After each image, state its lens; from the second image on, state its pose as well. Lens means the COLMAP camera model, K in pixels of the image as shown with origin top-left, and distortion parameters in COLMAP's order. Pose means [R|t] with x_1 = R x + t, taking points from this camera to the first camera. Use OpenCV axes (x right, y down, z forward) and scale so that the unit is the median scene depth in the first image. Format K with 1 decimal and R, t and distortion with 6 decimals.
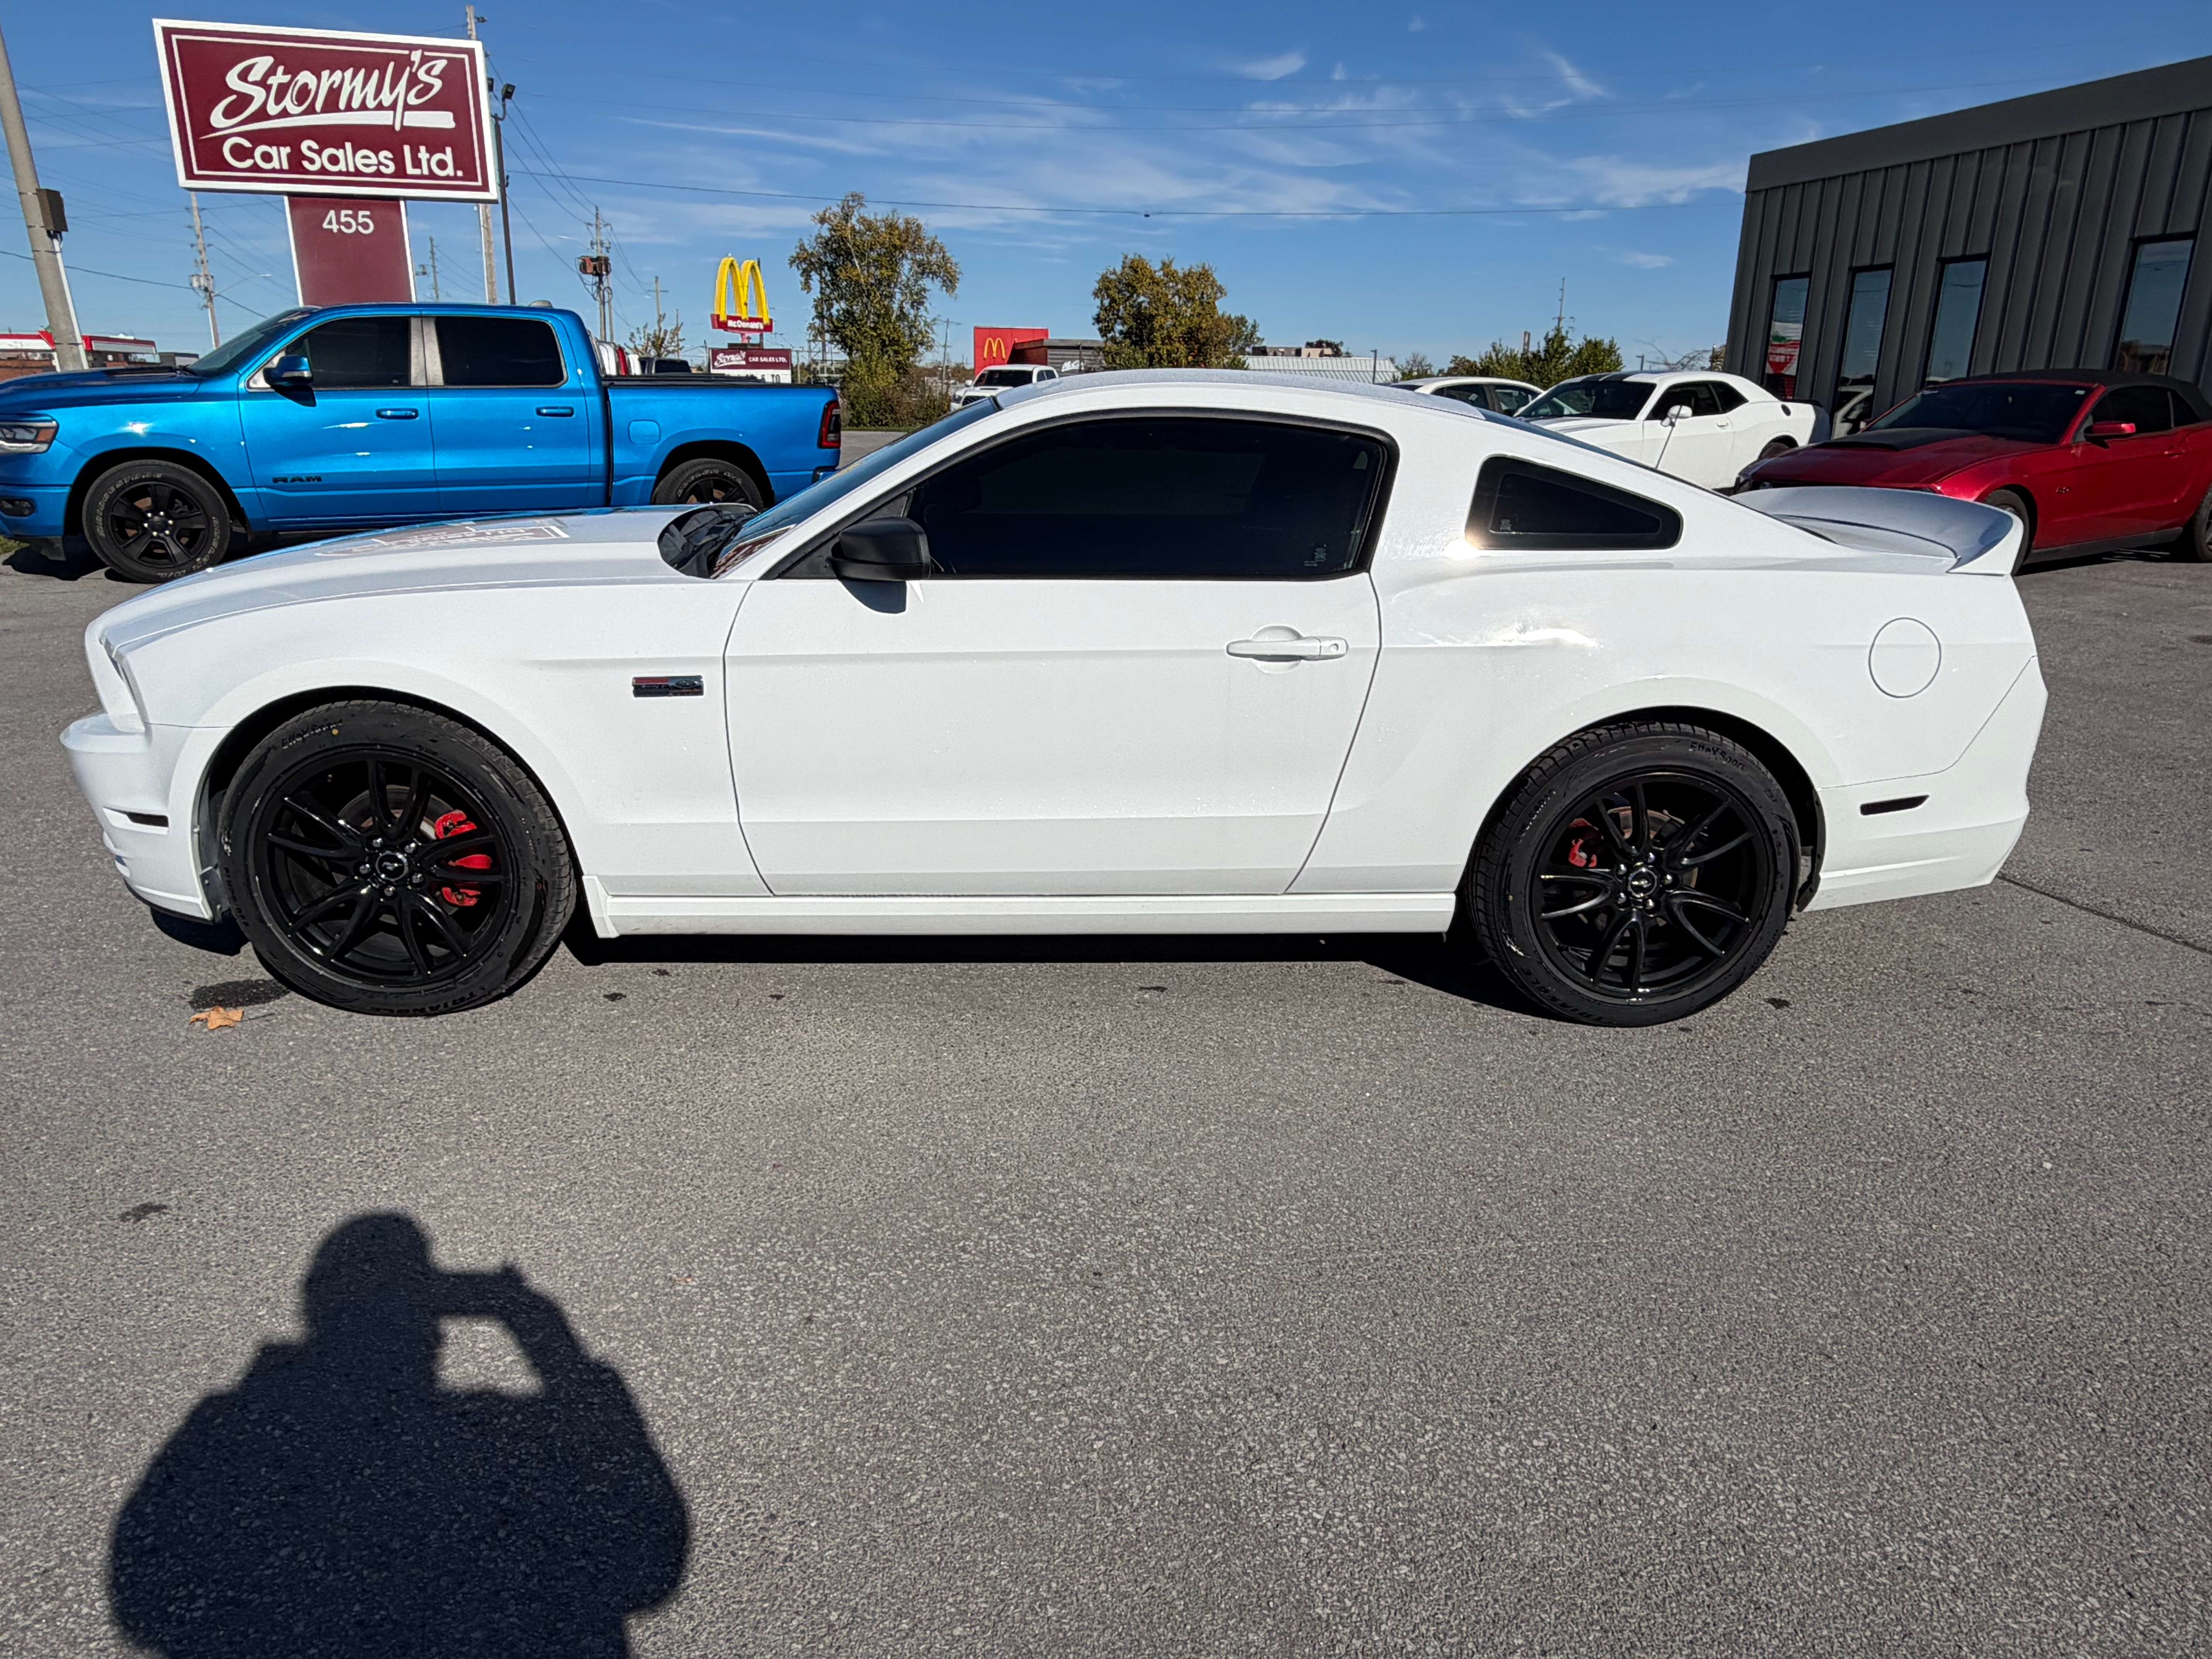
lens RADIAL K [[1501.4, 0, 1106.2], [0, 1501.4, 825.1], [0, 0, 1]] dist [0.000331, -0.000866]
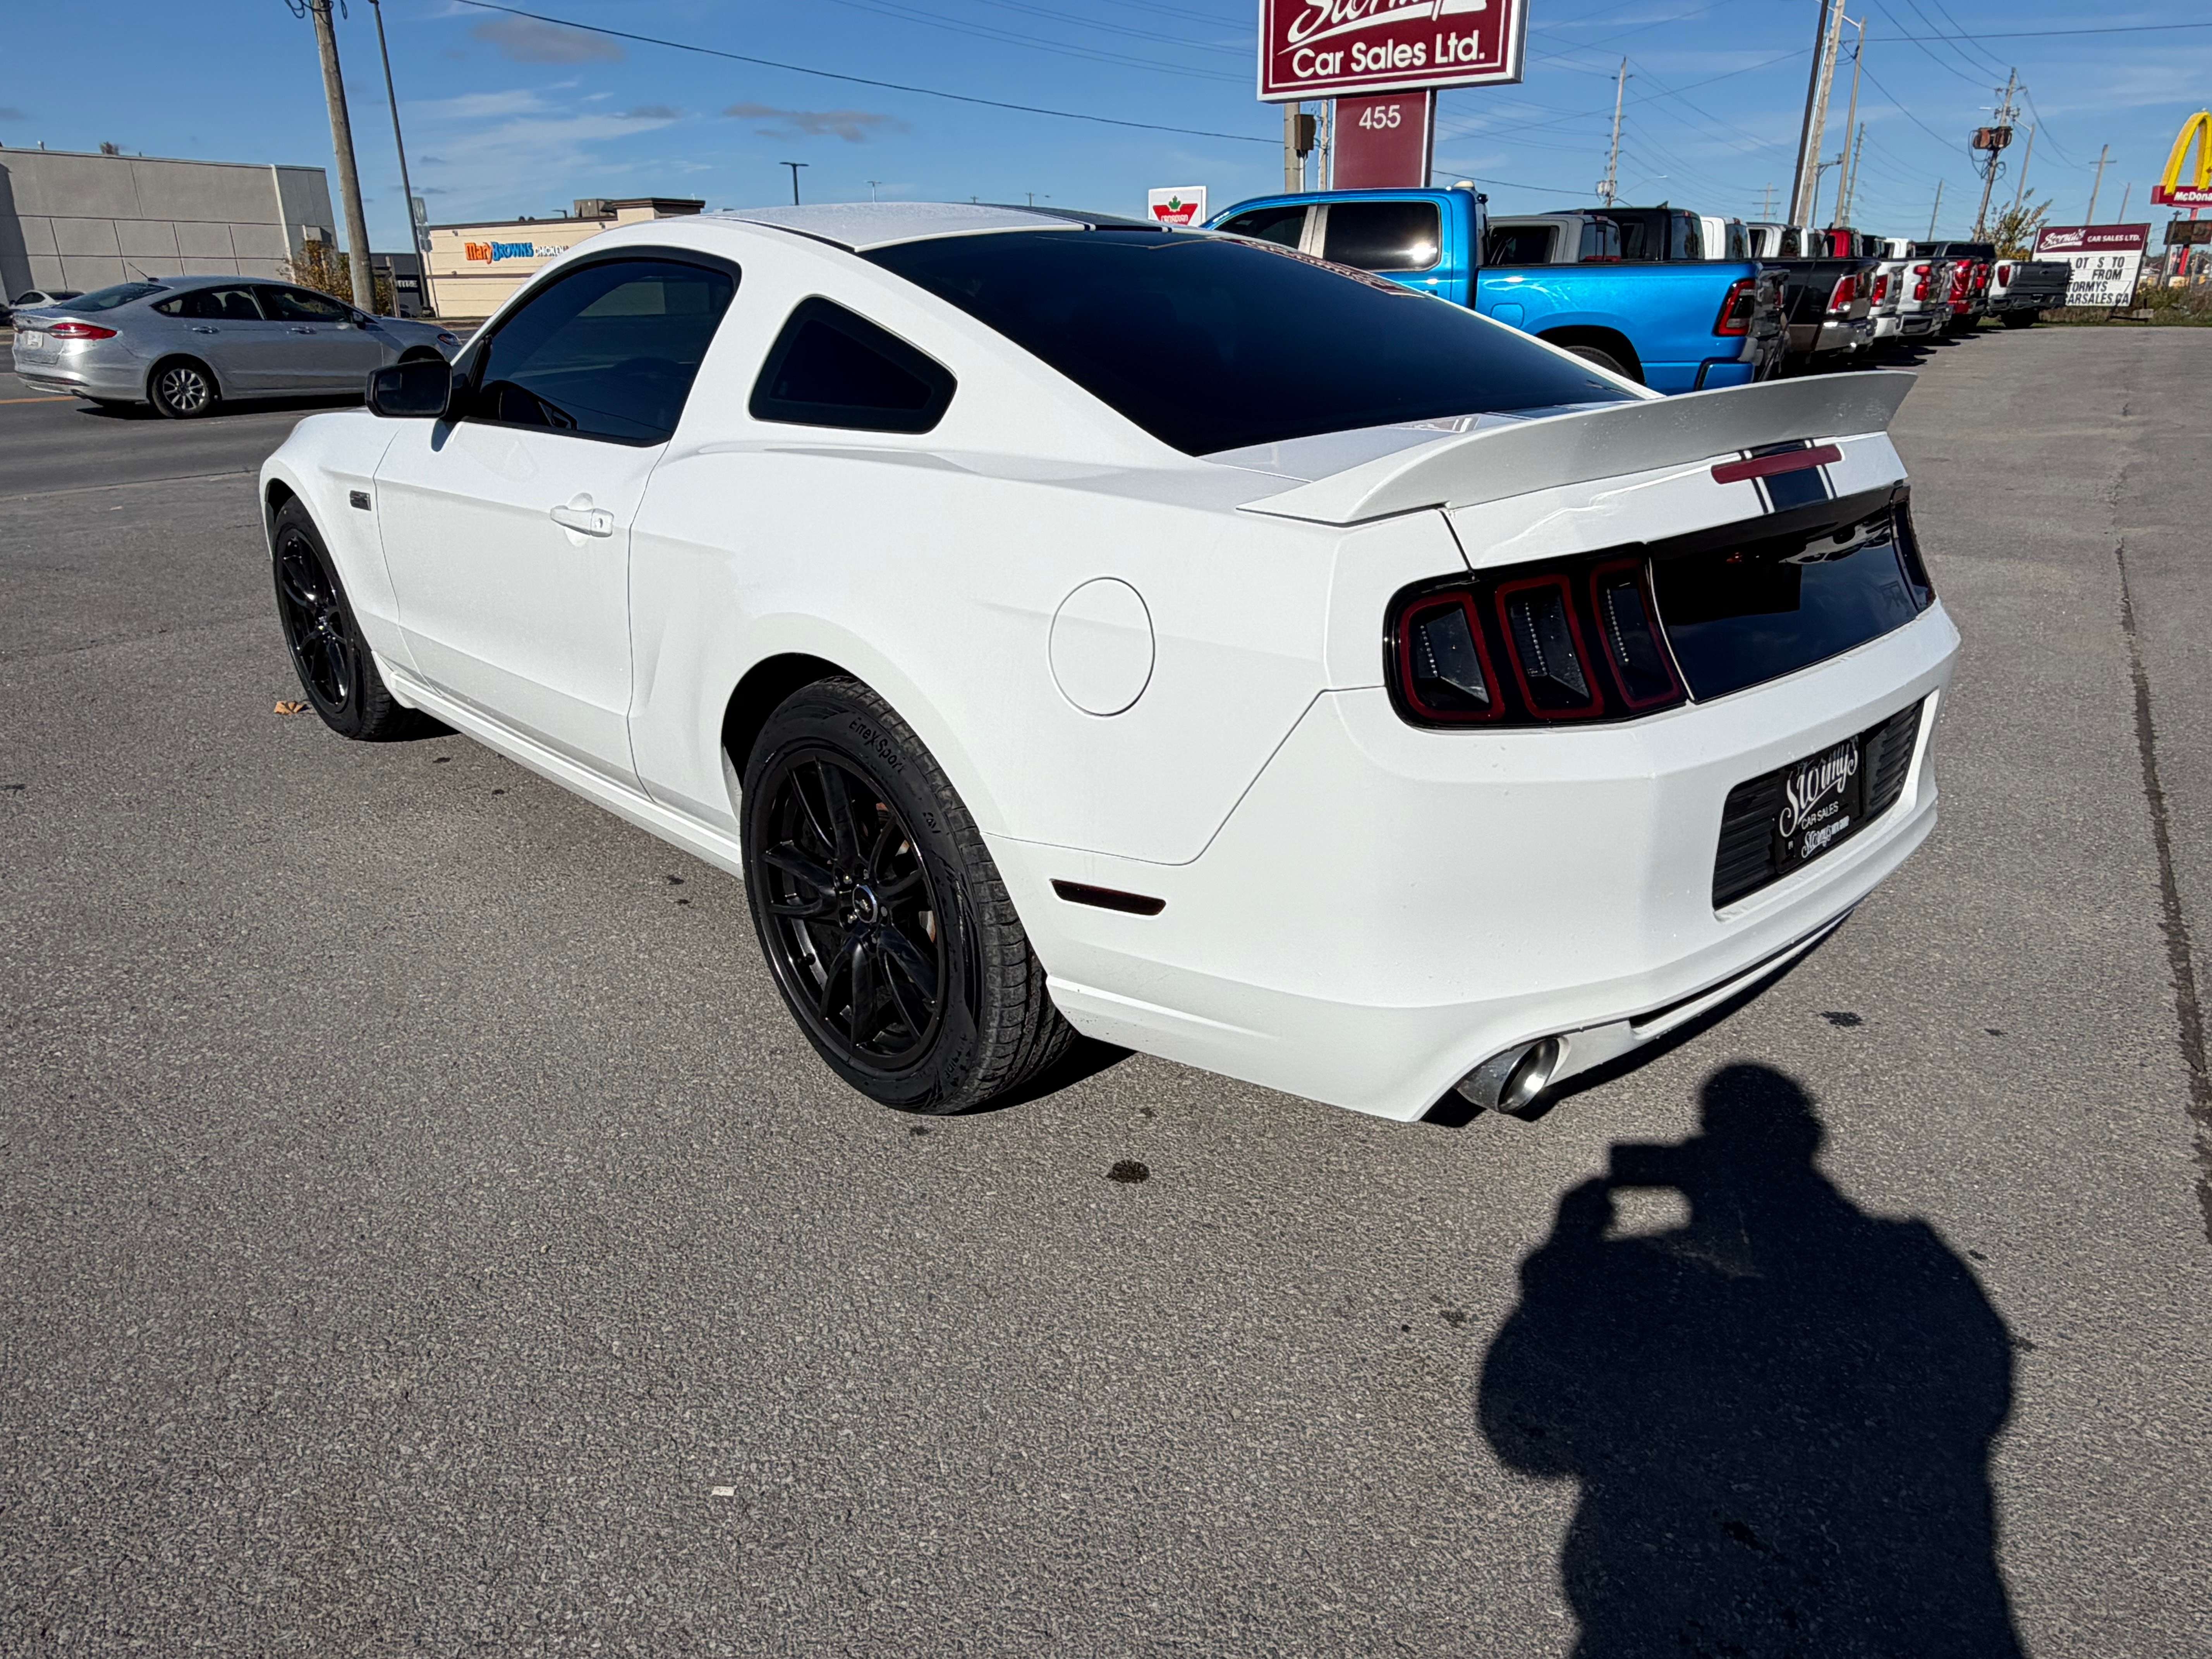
lens RADIAL K [[1501.4, 0, 1101.4], [0, 1501.4, 827.9], [0, 0, 1]] dist [0.000331, -0.000866]
pose [[0.632892, 0.245785, -0.734192, 0.275755], [-0.200043, 0.967986, 0.151610, -0.037426], [0.747951, 0.050917, 0.661798, 0.176908]]
